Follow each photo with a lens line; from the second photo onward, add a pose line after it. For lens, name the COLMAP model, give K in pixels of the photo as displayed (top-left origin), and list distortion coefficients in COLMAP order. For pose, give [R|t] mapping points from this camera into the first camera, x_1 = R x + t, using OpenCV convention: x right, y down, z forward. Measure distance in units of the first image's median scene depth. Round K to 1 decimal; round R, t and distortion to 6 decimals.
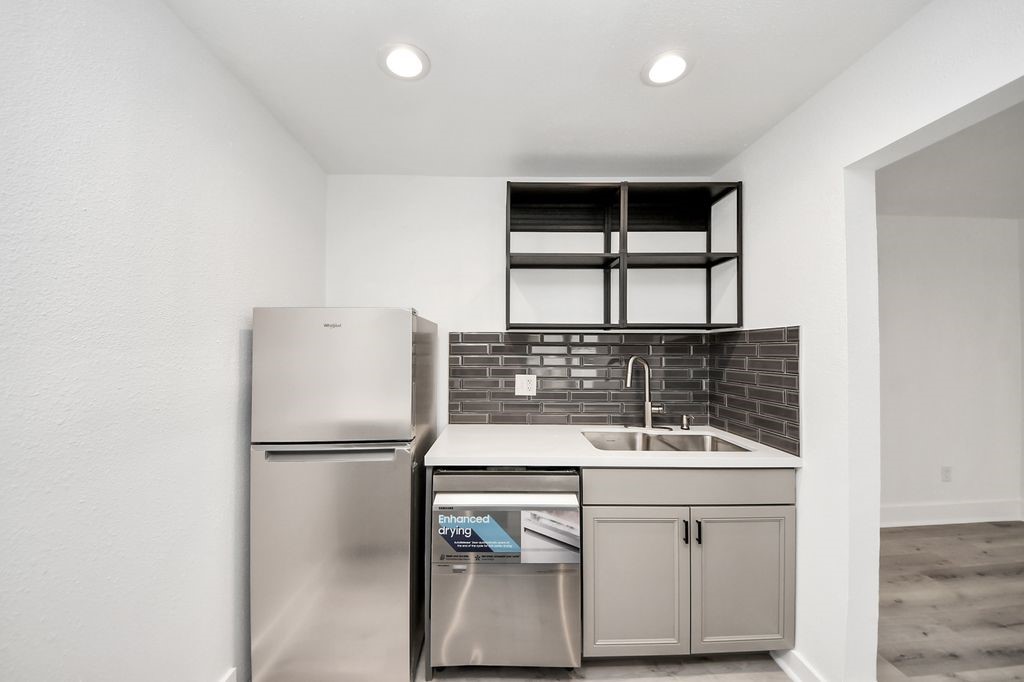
lens RADIAL K [[384.7, 0, 517.3], [0, 384.7, 344.2], [0, 0, 1]] dist [0.002538, -0.006371]
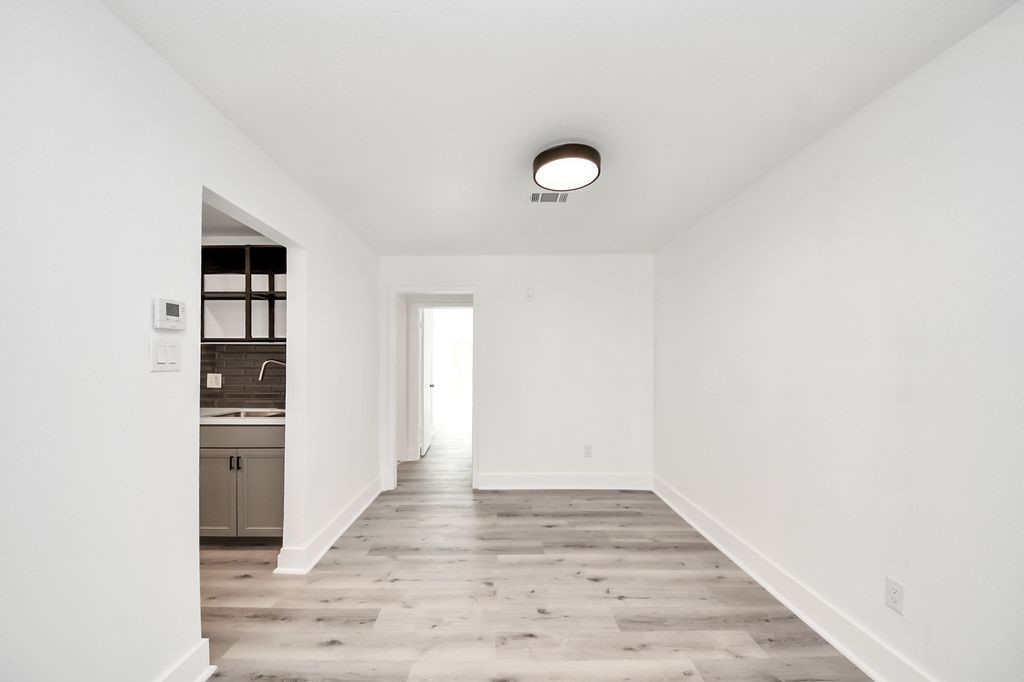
lens RADIAL K [[384.7, 0, 489.9], [0, 384.7, 365.7], [0, 0, 1]] dist [0.002538, -0.006371]
pose [[0.998718, -0.005934, -0.050274, 1.145777], [0.007346, 0.999583, 0.027933, 0.017550], [0.050087, -0.028267, 0.998345, -0.414859]]
